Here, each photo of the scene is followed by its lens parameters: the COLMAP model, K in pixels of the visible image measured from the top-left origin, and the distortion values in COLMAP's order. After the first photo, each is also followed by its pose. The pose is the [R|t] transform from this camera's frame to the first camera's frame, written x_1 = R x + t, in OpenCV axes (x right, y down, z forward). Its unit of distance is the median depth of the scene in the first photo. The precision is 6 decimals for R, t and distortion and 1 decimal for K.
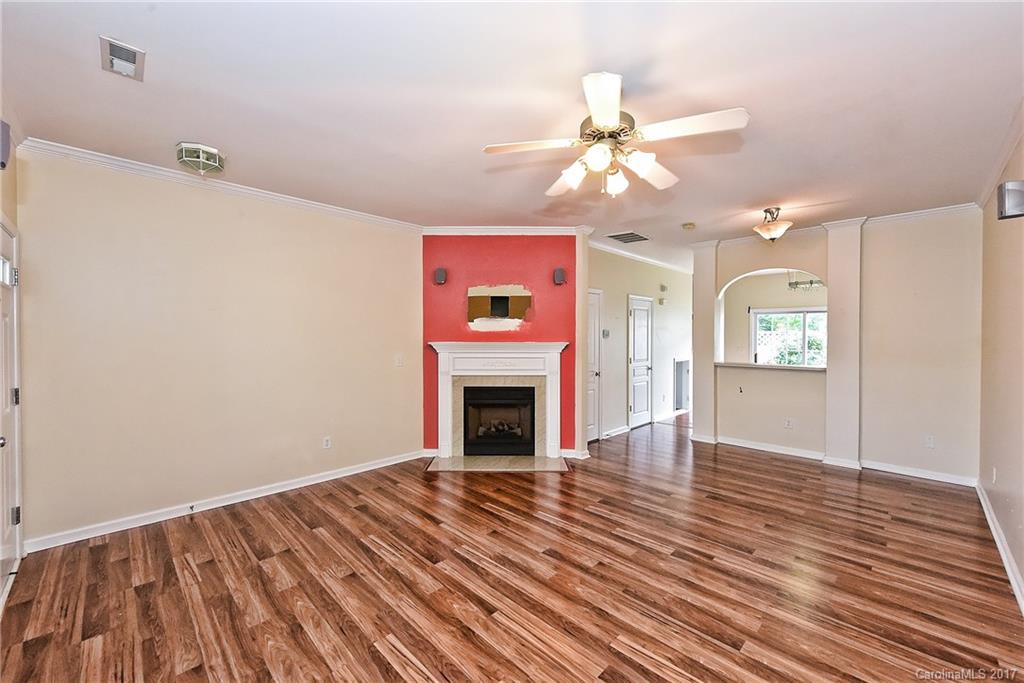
lens RADIAL K [[403.6, 0, 513.1], [0, 403.6, 340.9], [0, 0, 1]] dist [0.001520, -0.000373]
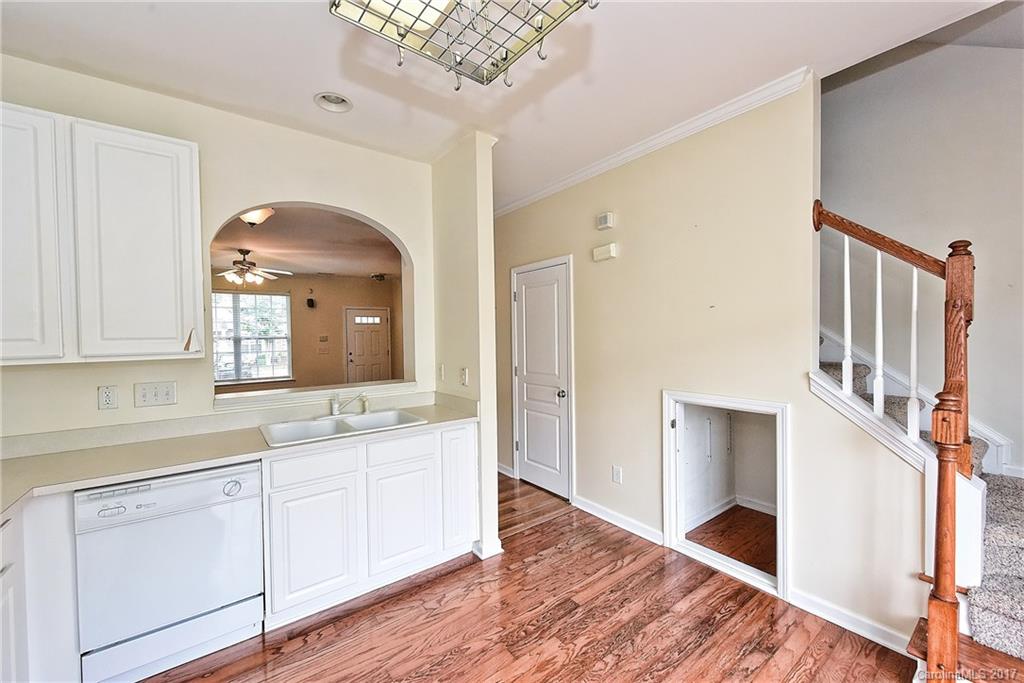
lens RADIAL K [[403.6, 0, 513.1], [0, 403.6, 340.9], [0, 0, 1]] dist [0.001520, -0.000373]
pose [[-0.138657, 0.015997, -0.990211, 1.351711], [0.003884, 0.999871, 0.015610, -0.013085], [0.990333, -0.001682, -0.138701, 1.588746]]
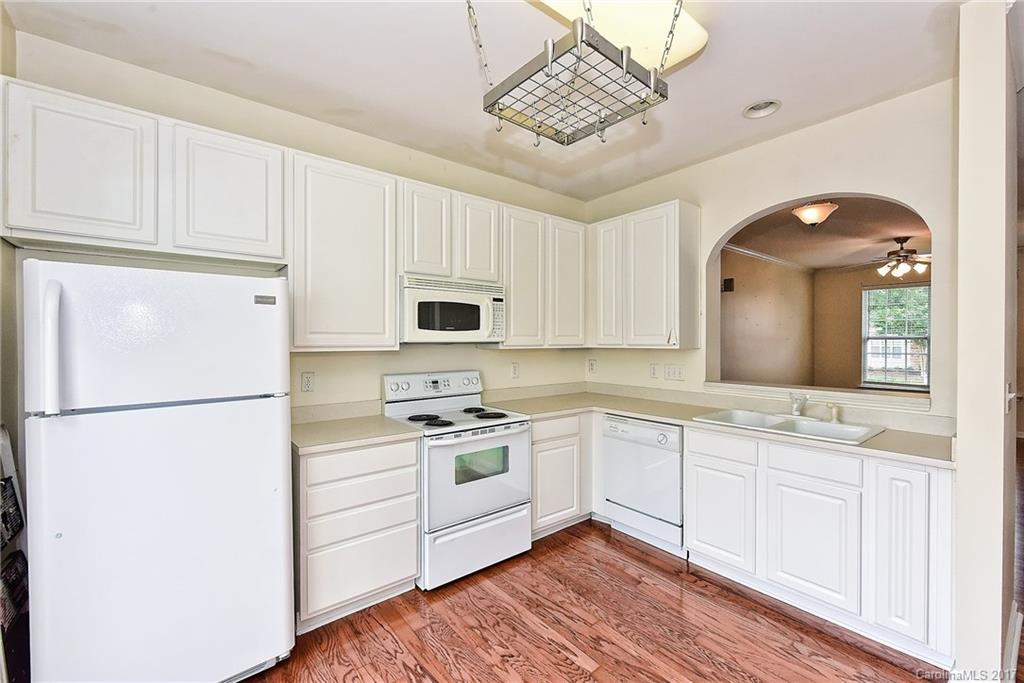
lens RADIAL K [[421.6, 0, 517.2], [0, 421.6, 342.2], [0, 0, 1]] dist [0.000442, -0.000039]
pose [[-0.994734, -0.001375, 0.102481, 1.125890], [0.000259, 0.999873, 0.015923, -0.009666], [-0.102490, 0.015865, -0.994607, 1.894375]]
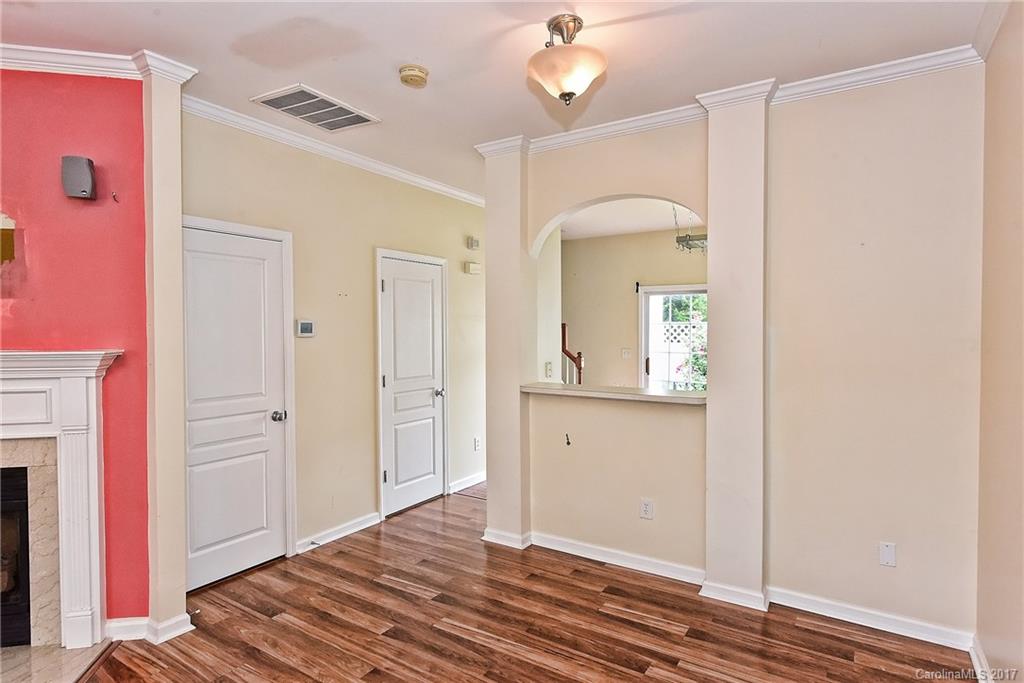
lens RADIAL K [[549.4, 0, 512.0], [0, 549.4, 341.5], [0, 0, 1]] dist [0.005314, 0.000865]
pose [[0.977895, -0.008222, 0.208933, 0.446193], [0.006166, 0.999926, 0.010491, -0.009371], [-0.209004, -0.008971, 0.977874, 0.440750]]
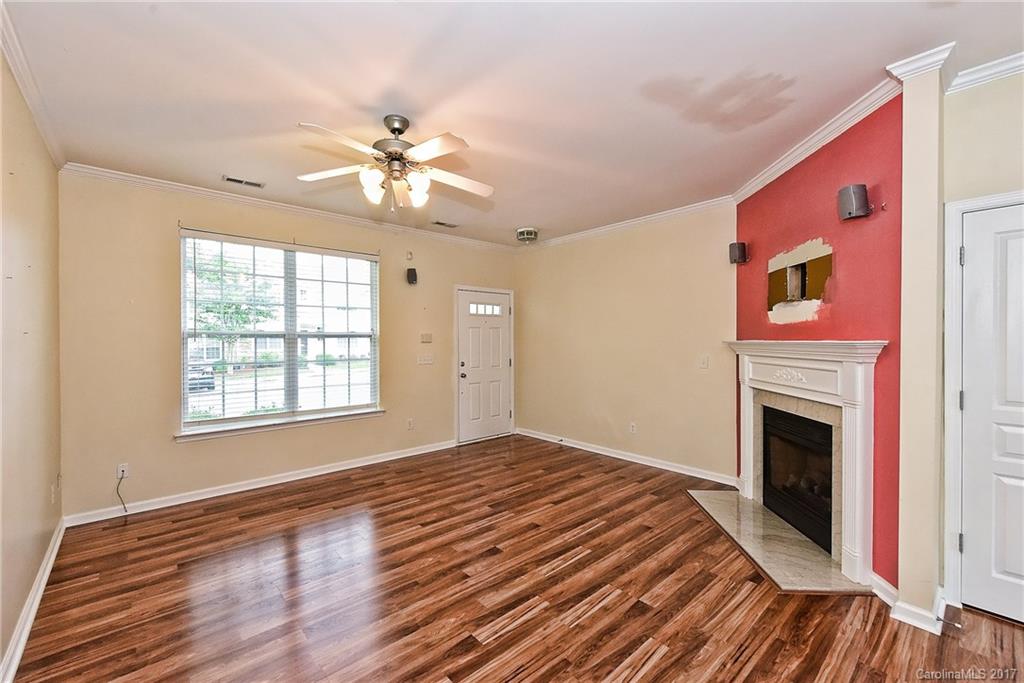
lens RADIAL K [[421.6, 0, 517.2], [0, 421.6, 342.2], [0, 0, 1]] dist [0.000442, -0.000039]
pose [[-0.050246, 0.005157, -0.998724, 0.700431], [-0.007925, 0.999953, 0.005562, 0.005787], [0.998705, 0.008195, -0.050203, 0.693346]]
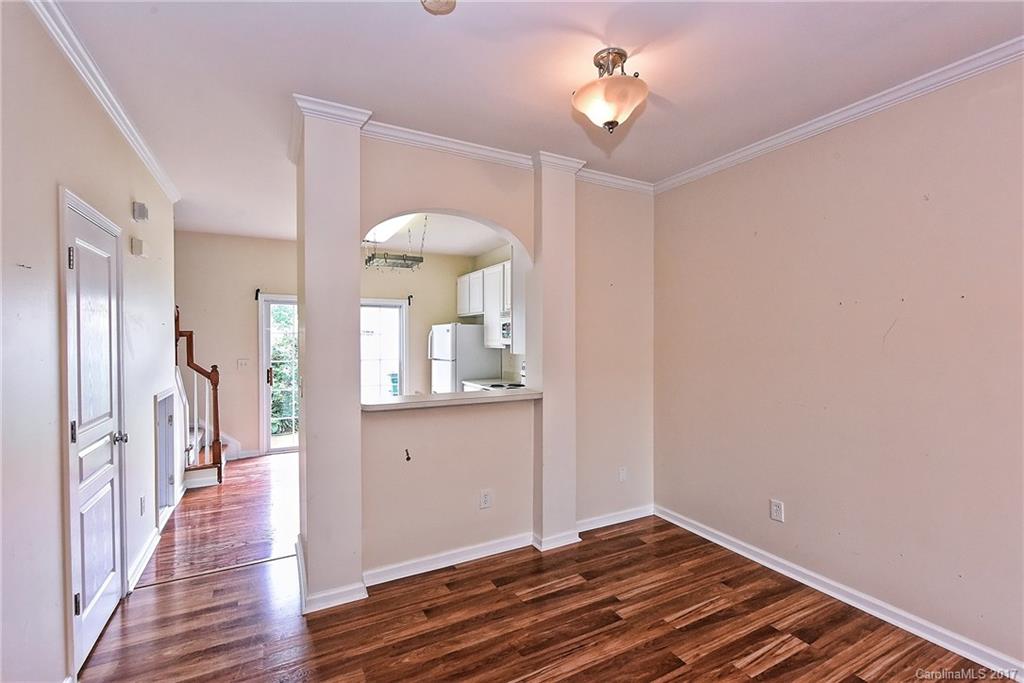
lens RADIAL K [[452.8, 0, 516.6], [0, 452.8, 342.3], [0, 0, 1]] dist [0.001673, 0.000079]
pose [[0.285897, -0.009119, 0.958217, 0.122569], [0.012396, 0.999906, 0.005817, -0.014232], [-0.958180, 0.010215, 0.285984, 0.909735]]
